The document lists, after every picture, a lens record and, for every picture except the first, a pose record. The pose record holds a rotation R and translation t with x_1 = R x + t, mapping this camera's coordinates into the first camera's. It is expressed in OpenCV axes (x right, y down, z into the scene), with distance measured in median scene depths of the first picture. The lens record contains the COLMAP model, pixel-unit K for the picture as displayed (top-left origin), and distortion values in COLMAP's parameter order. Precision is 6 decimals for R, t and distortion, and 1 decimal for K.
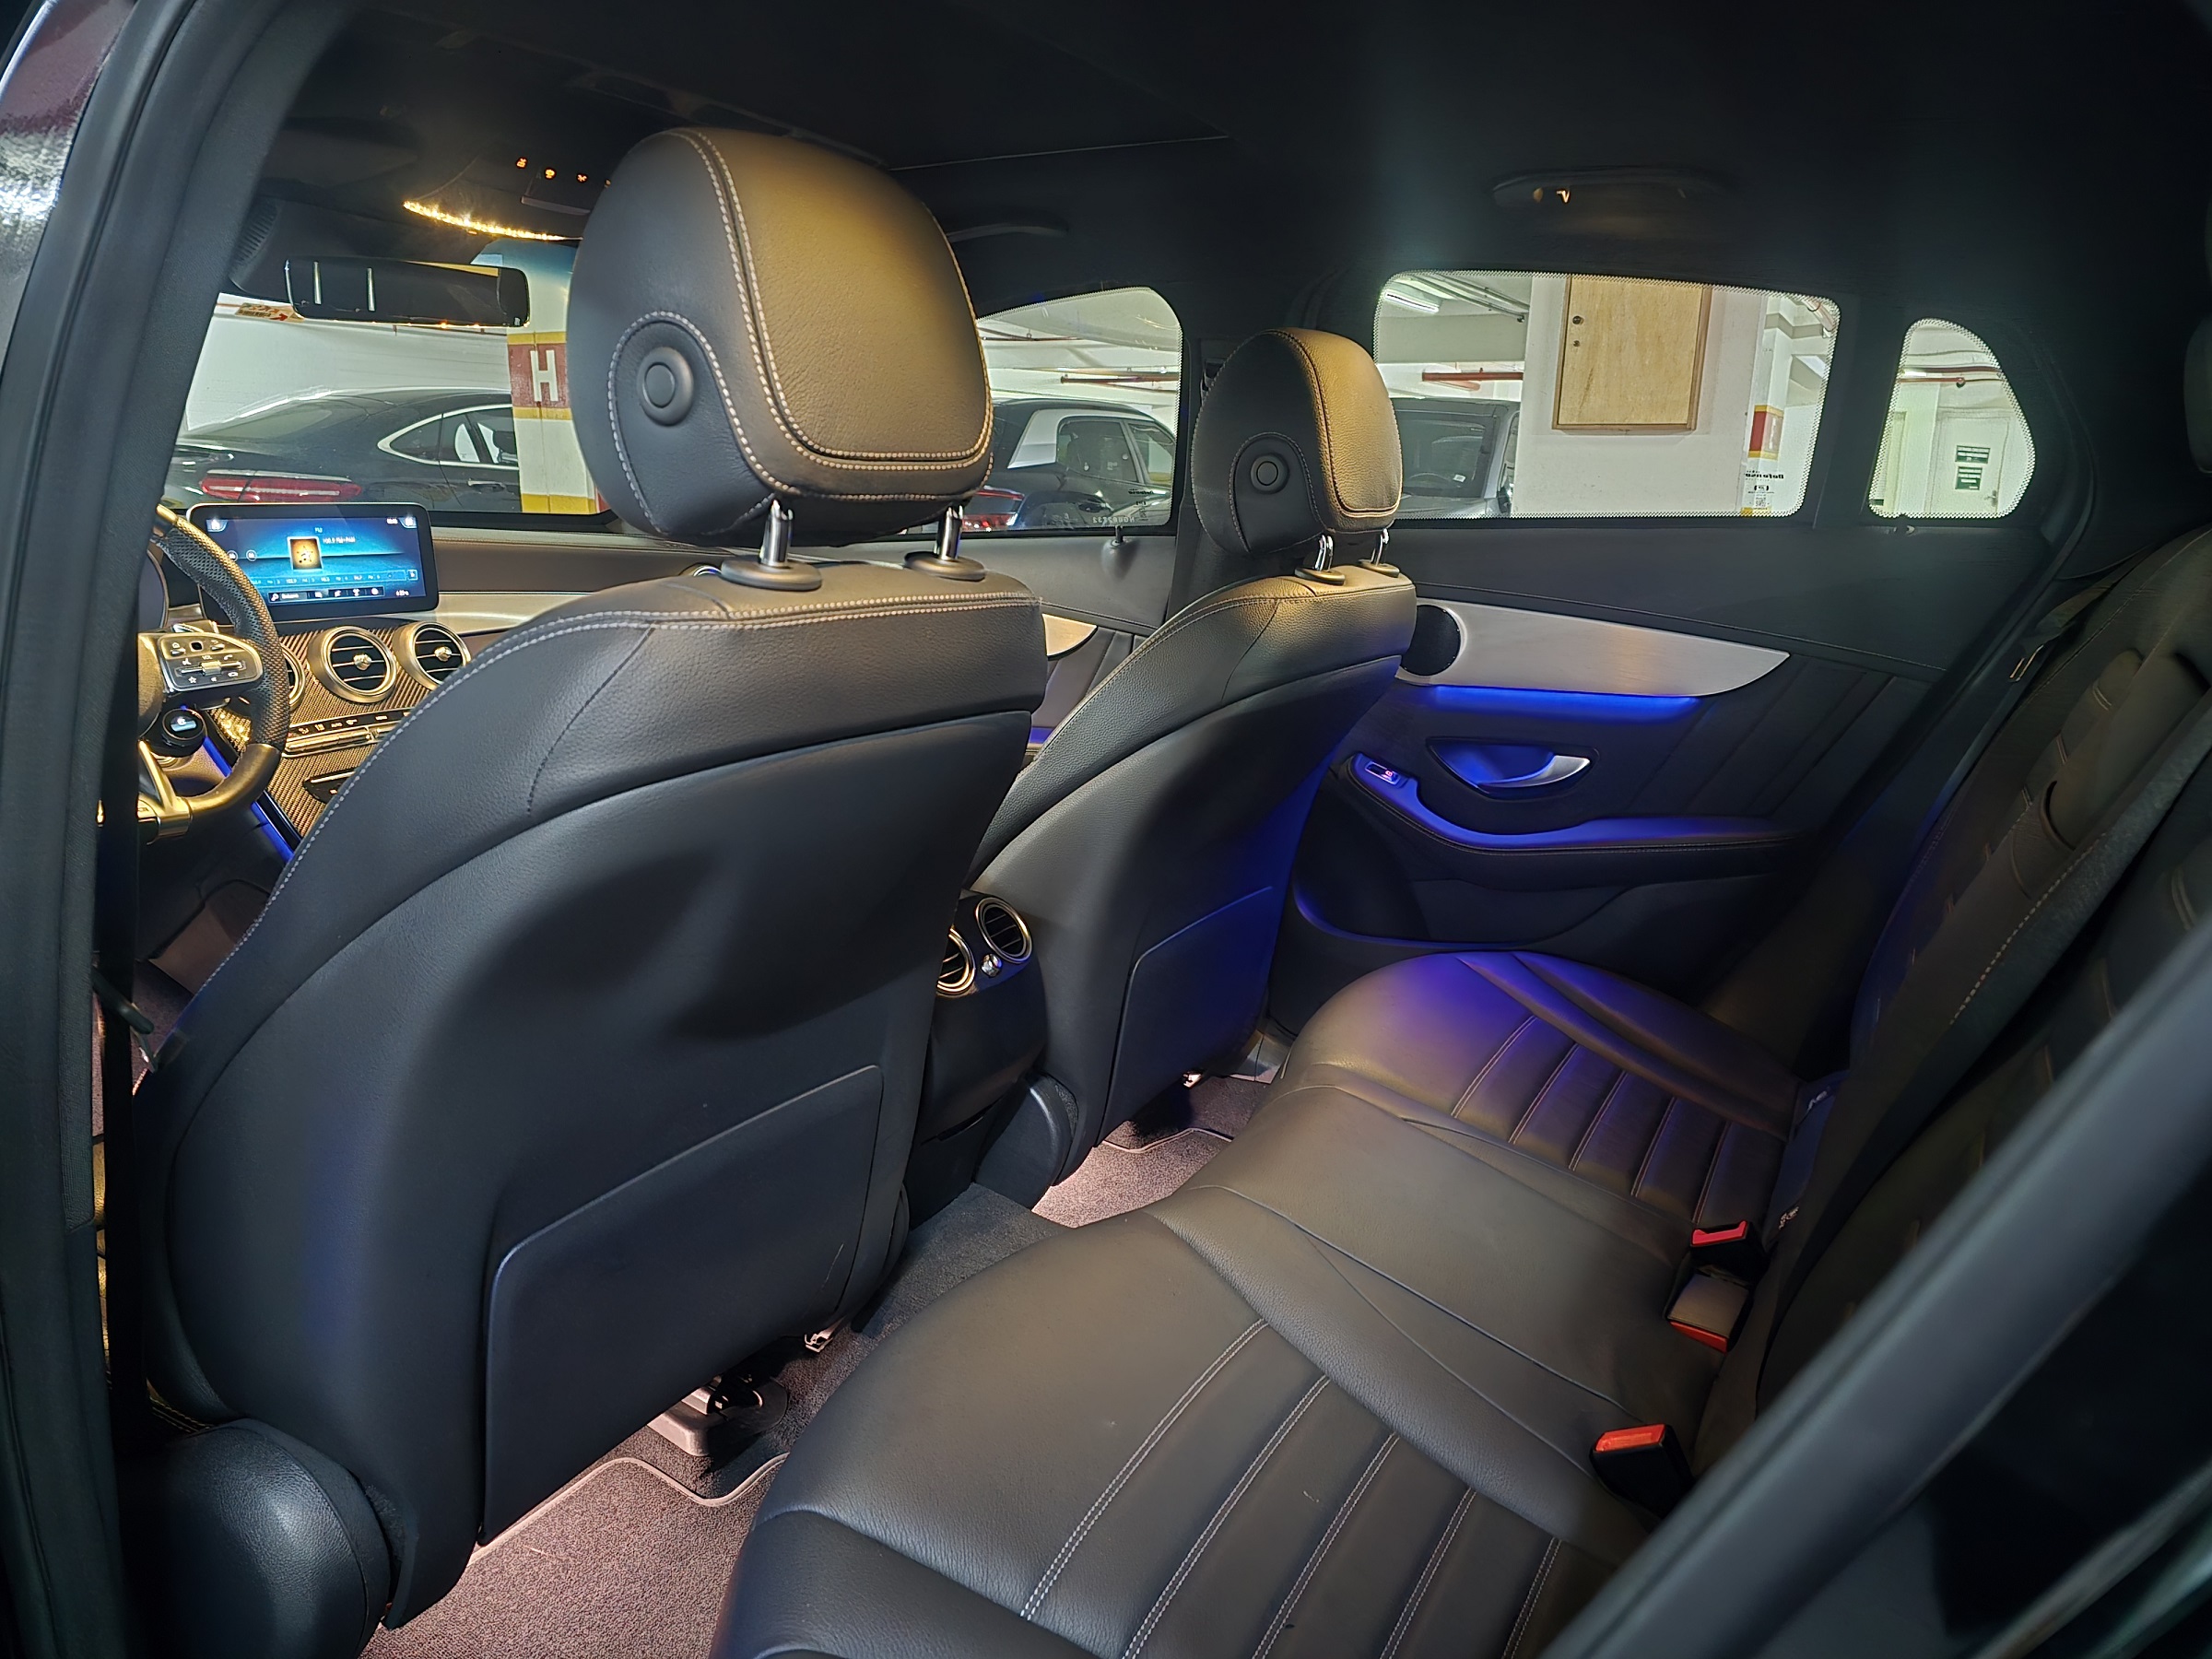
lens RADIAL K [[1474.3, 0, 1106.1], [0, 1474.3, 801.4], [0, 0, 1]] dist [0.036885, -0.000936]
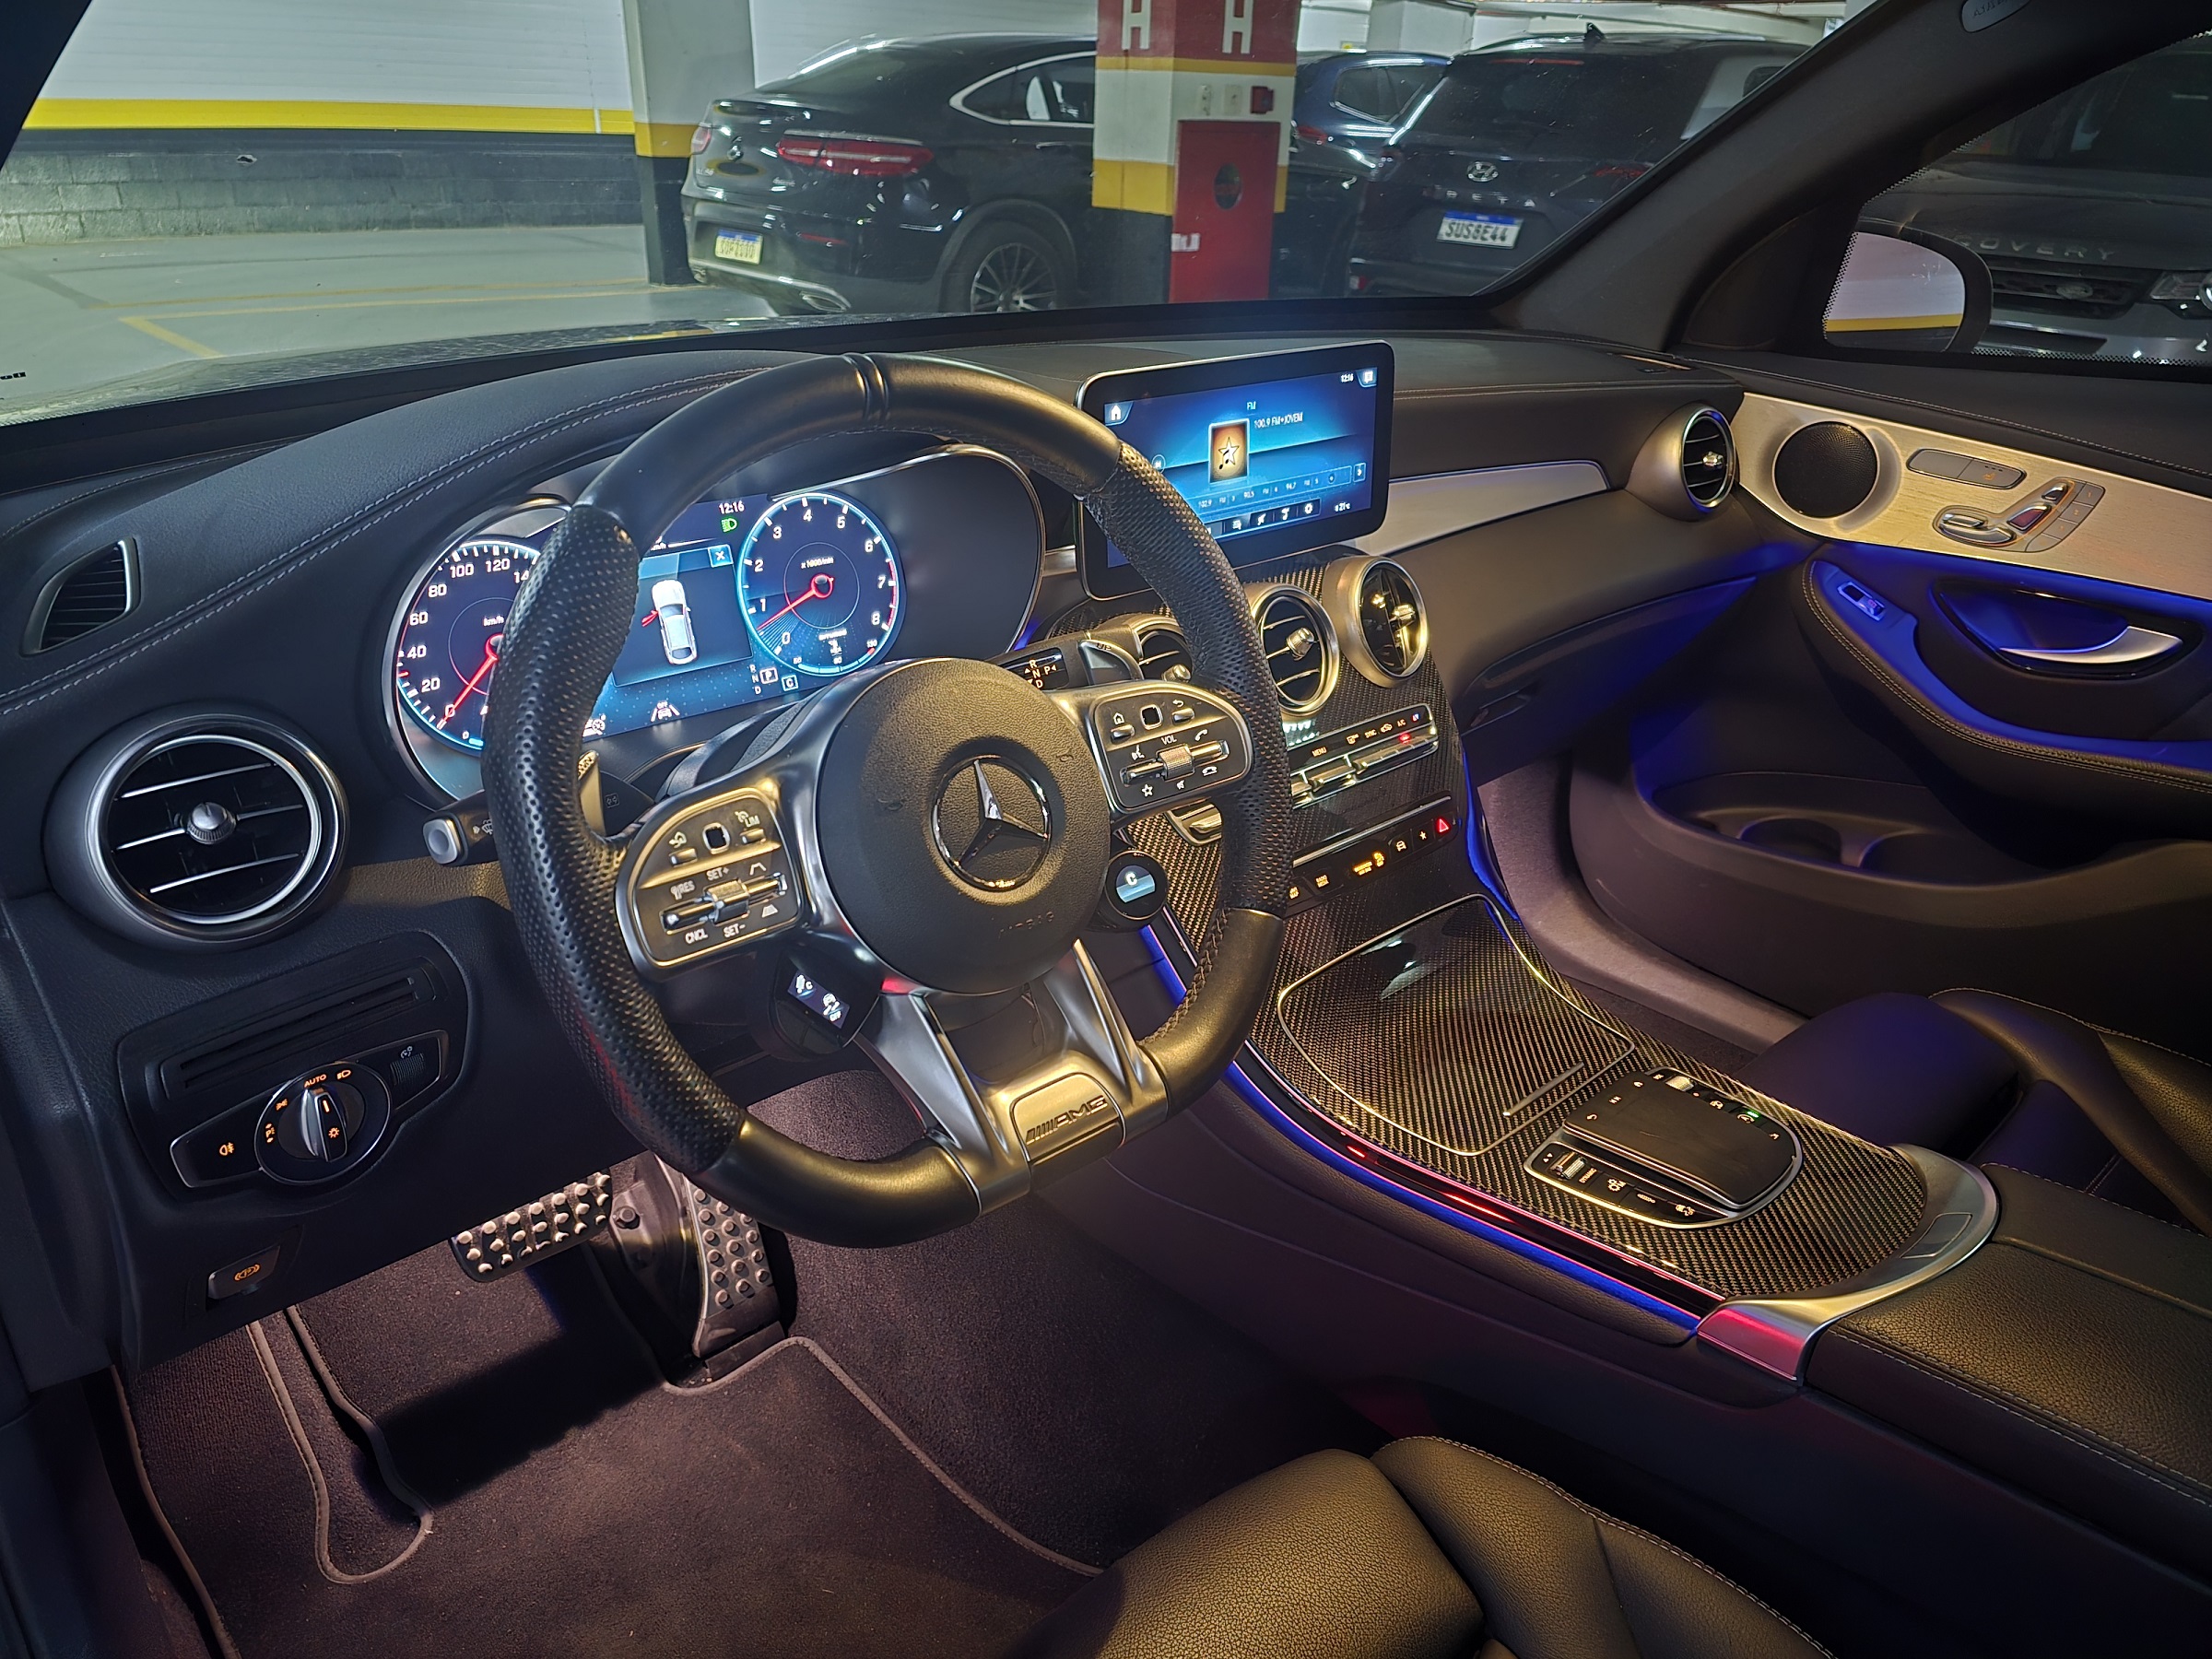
lens RADIAL K [[1545.3, 0, 1158.9], [0, 1545.3, 840.6], [0, 0, 1]] dist [0.056537, -0.065759]
pose [[0.953942, 0.128283, -0.271180, -0.381632], [-0.068027, 0.972913, 0.220937, -0.149103], [0.292177, -0.192313, 0.936829, 0.417187]]
